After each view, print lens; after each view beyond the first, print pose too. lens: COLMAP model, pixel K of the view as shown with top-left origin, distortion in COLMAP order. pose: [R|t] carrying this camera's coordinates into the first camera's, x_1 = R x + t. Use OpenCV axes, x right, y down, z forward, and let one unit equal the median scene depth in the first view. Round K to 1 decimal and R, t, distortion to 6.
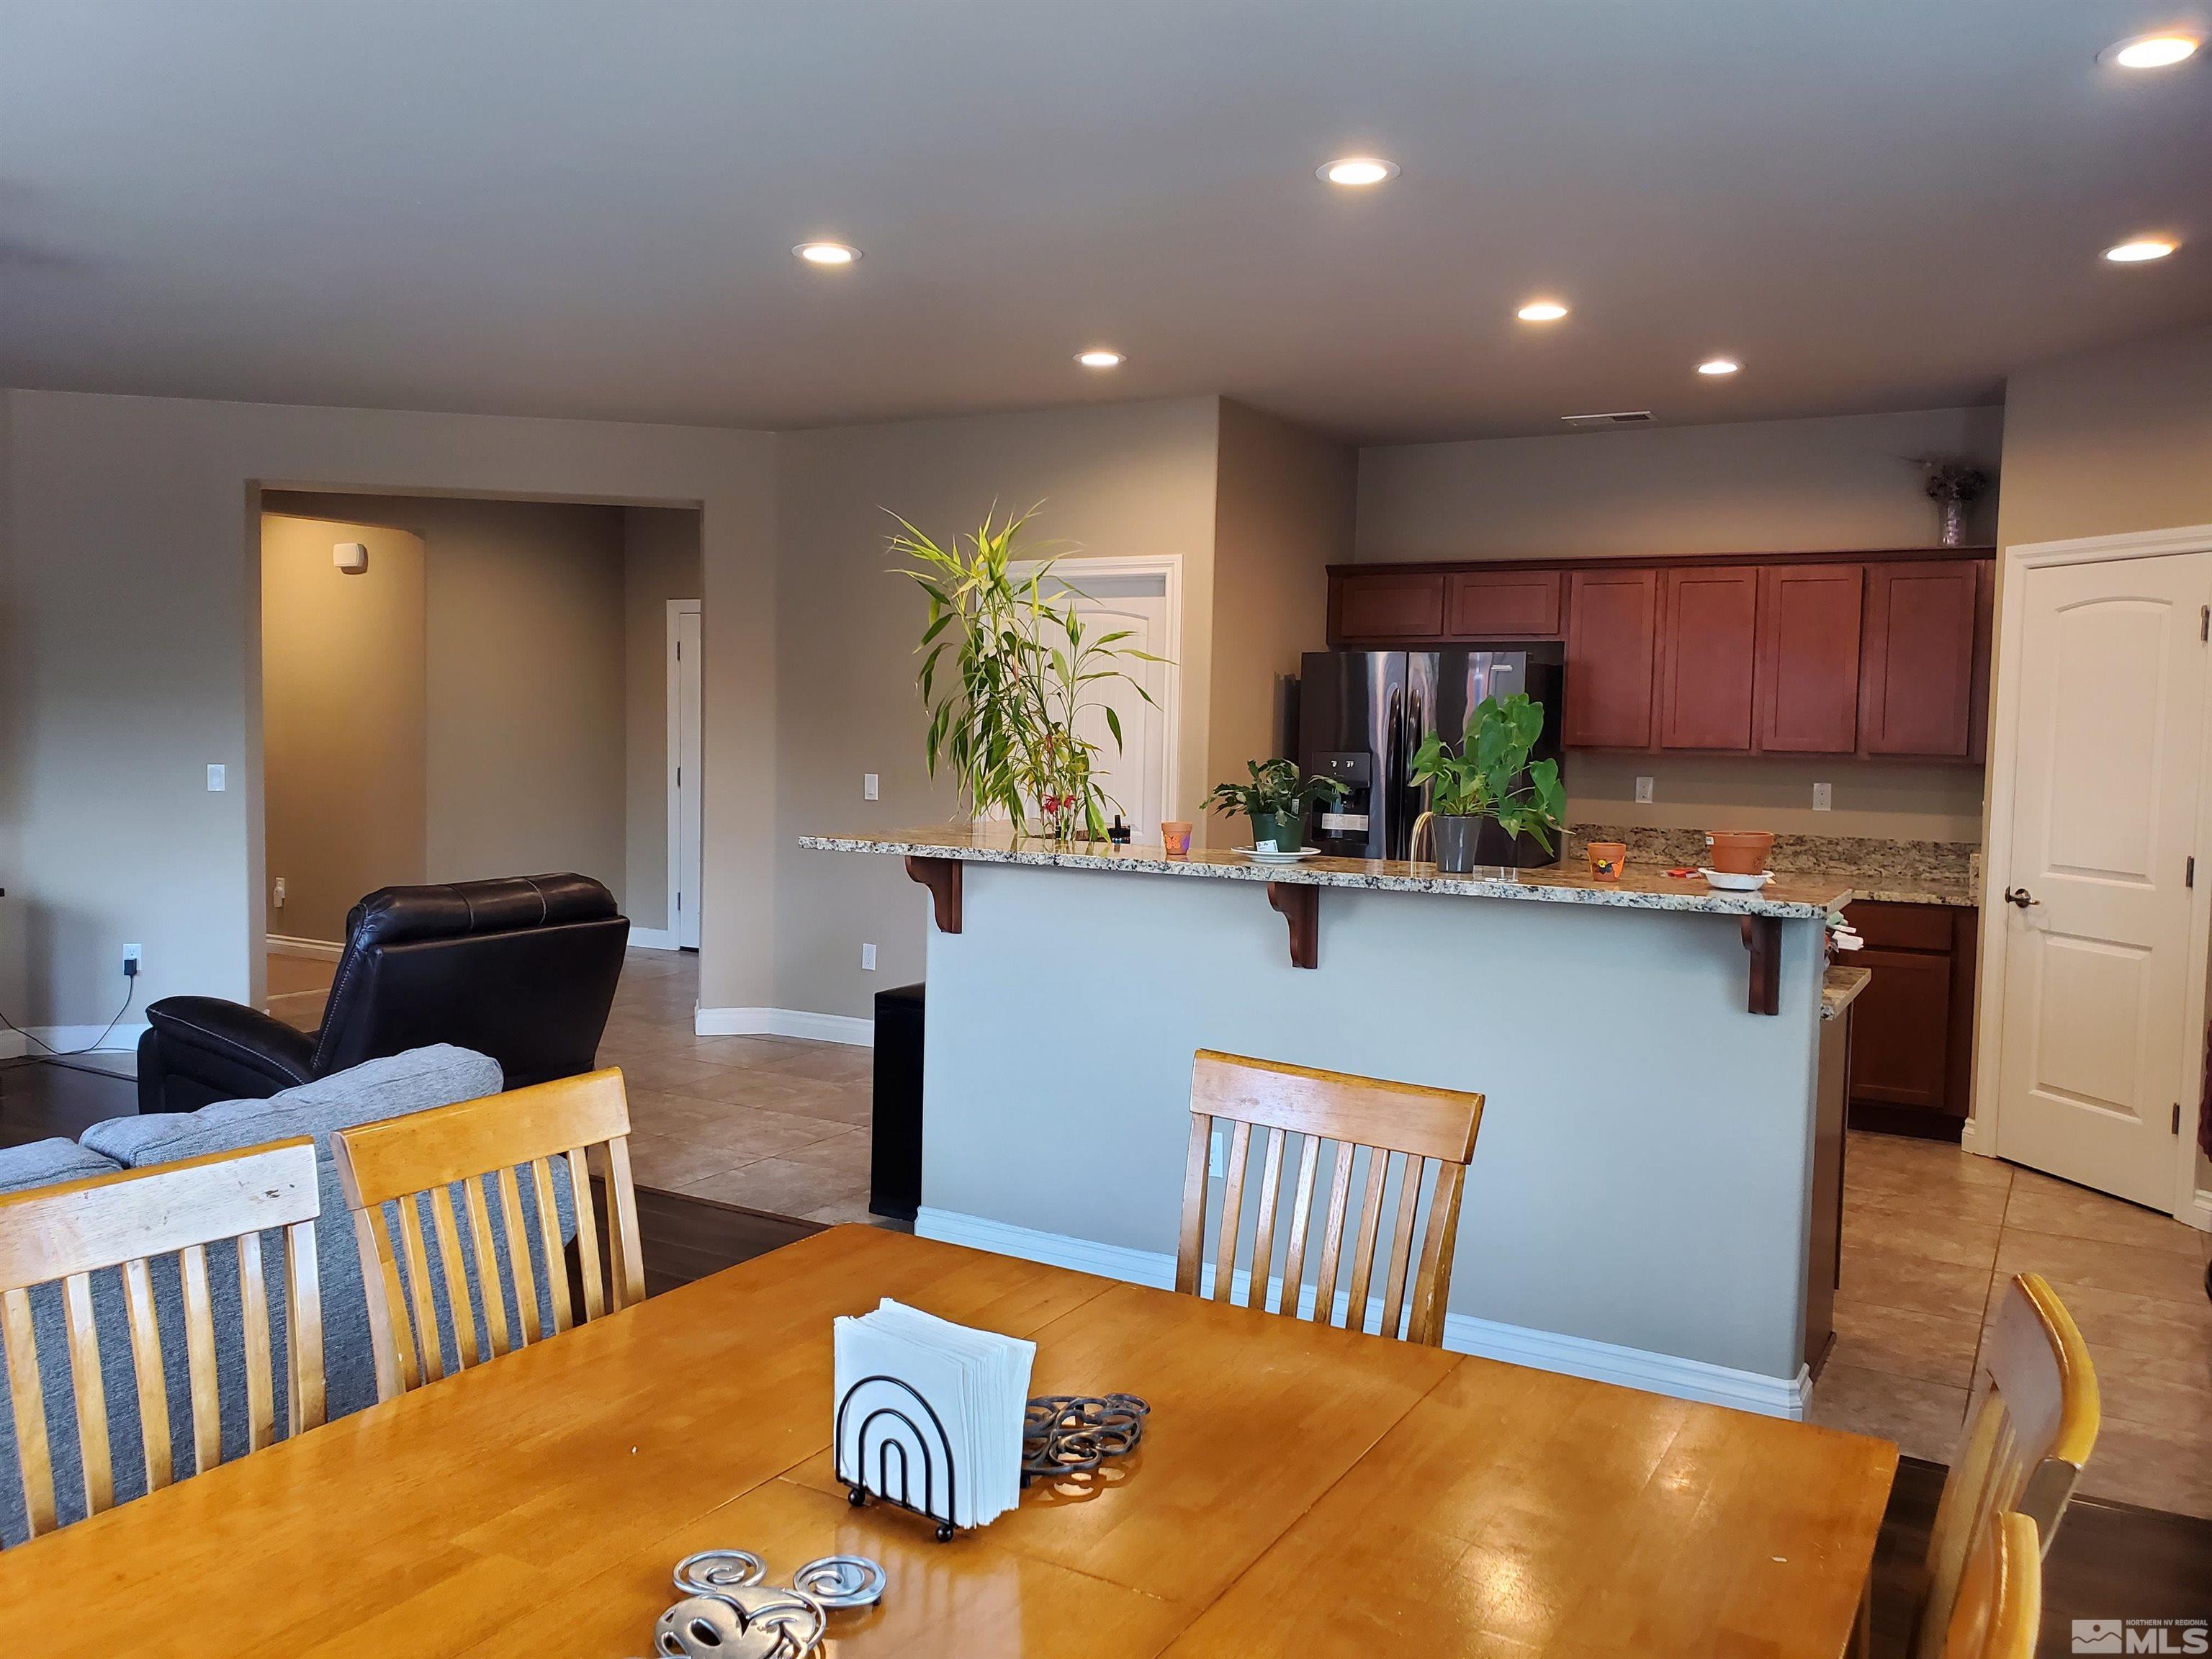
lens RADIAL K [[1691.5, 0, 1080.2], [0, 1691.5, 818.4], [0, 0, 1]] dist [0.164653, -0.341613]
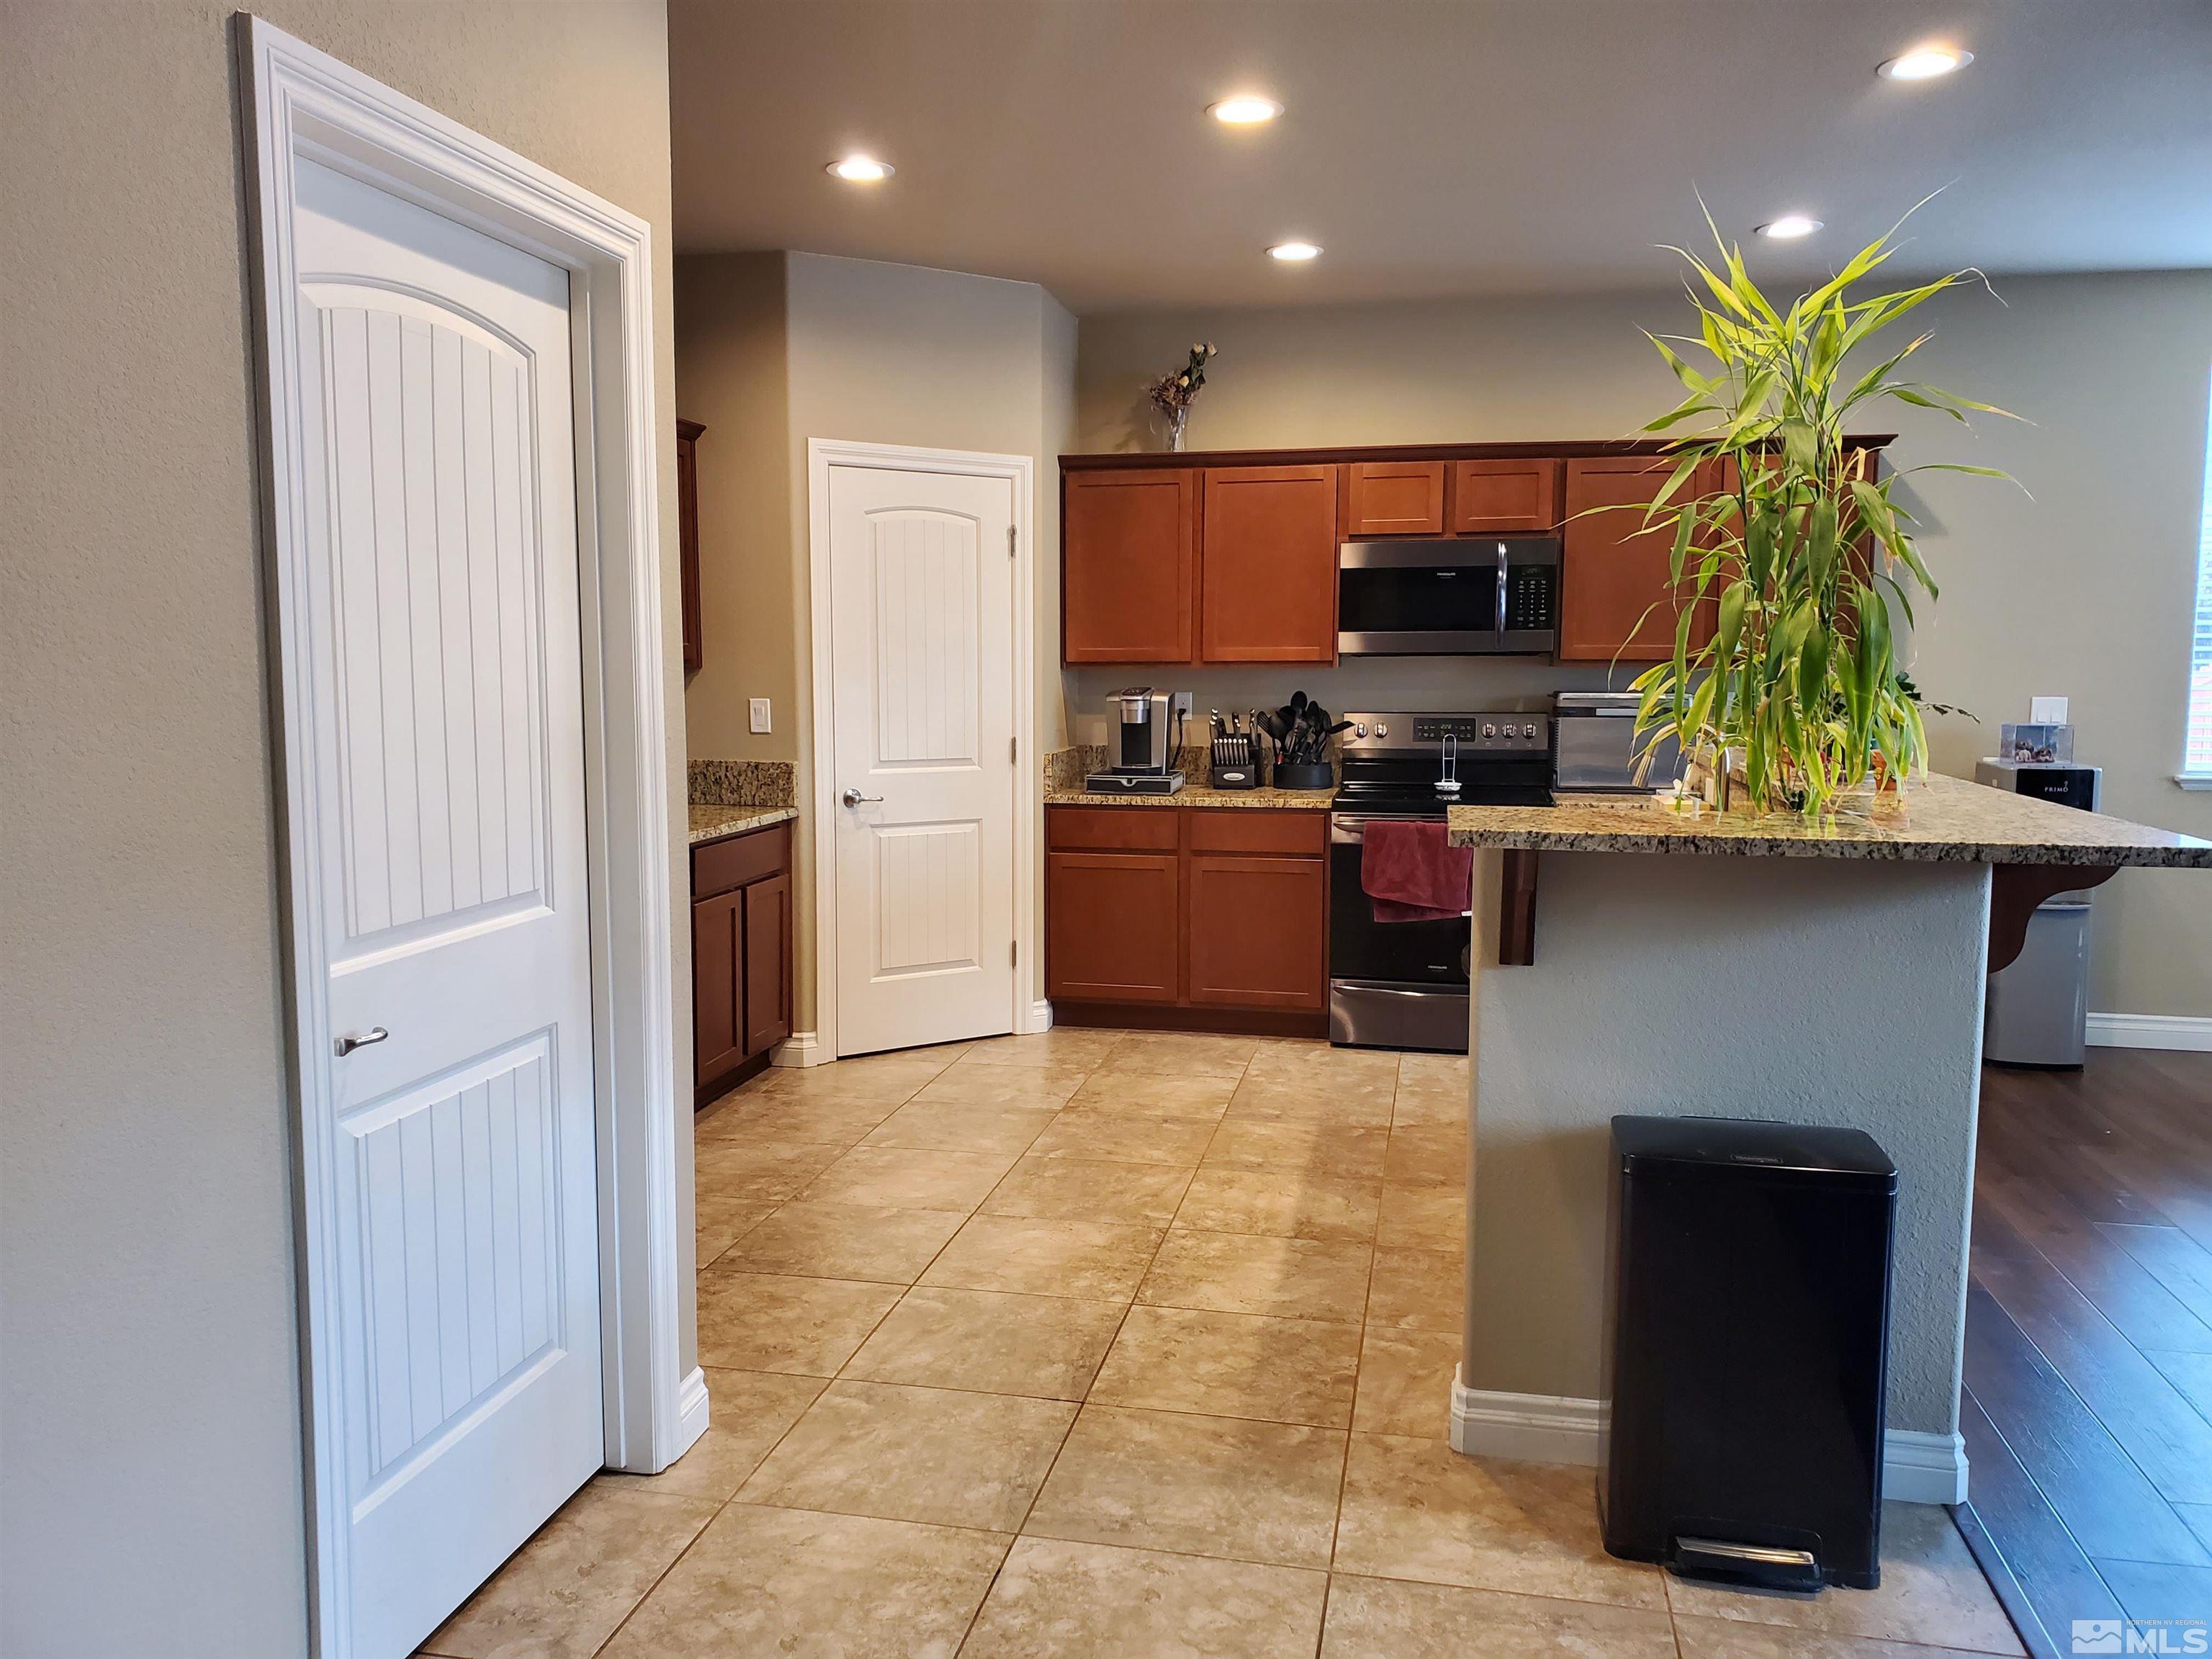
lens RADIAL K [[1691.5, 0, 1080.2], [0, 1691.5, 818.4], [0, 0, 1]] dist [0.164653, -0.341613]
pose [[-0.314925, -0.113082, 0.942356, -0.590419], [0.050135, 0.989509, 0.135495, -0.094973], [-0.947792, 0.089916, -0.305951, 1.589729]]
